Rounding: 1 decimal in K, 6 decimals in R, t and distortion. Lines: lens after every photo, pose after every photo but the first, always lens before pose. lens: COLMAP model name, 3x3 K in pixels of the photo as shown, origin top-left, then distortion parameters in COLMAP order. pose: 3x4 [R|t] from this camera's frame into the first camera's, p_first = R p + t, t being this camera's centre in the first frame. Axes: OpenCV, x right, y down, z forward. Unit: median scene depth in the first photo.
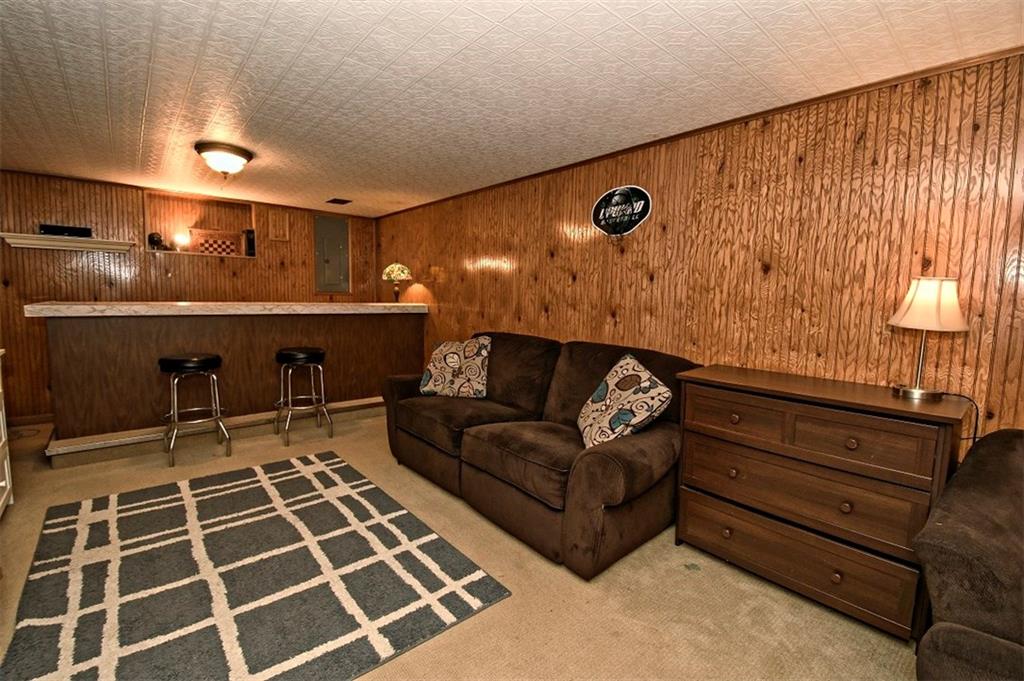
lens RADIAL K [[451.1, 0, 511.5], [0, 451.1, 335.1], [0, 0, 1]] dist [0.010820, -0.002159]
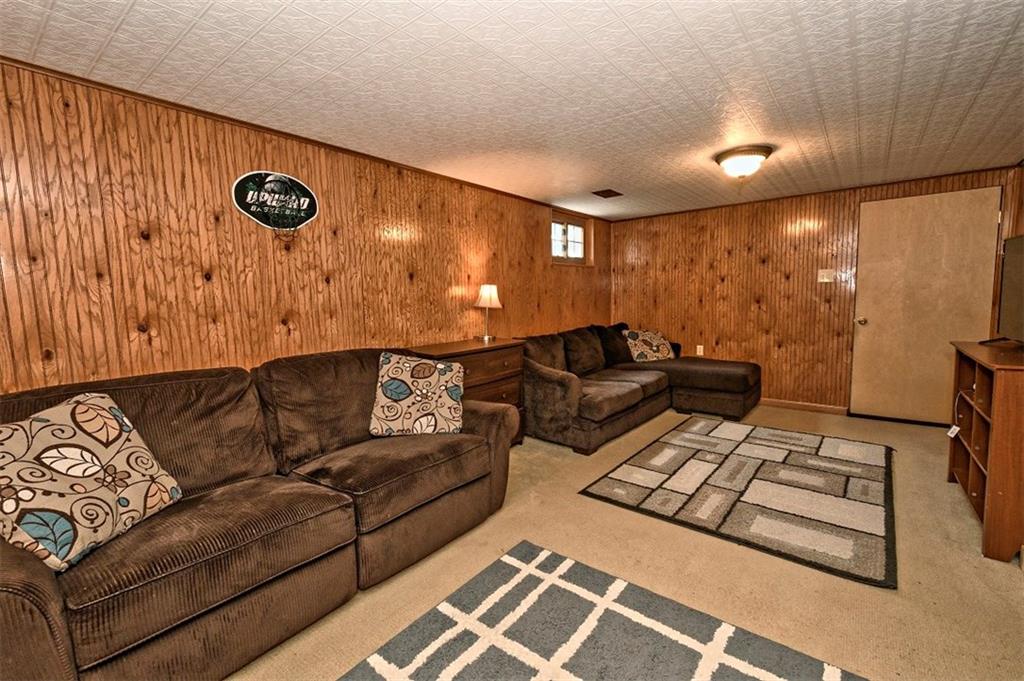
lens RADIAL K [[451.1, 0, 510.5], [0, 451.1, 340.6], [0, 0, 1]] dist [0.010820, -0.002159]
pose [[-0.205434, -0.111965, 0.972245, -0.803900], [0.106840, 0.984931, 0.136001, -0.092825], [-0.972822, 0.131814, -0.190376, 0.861453]]
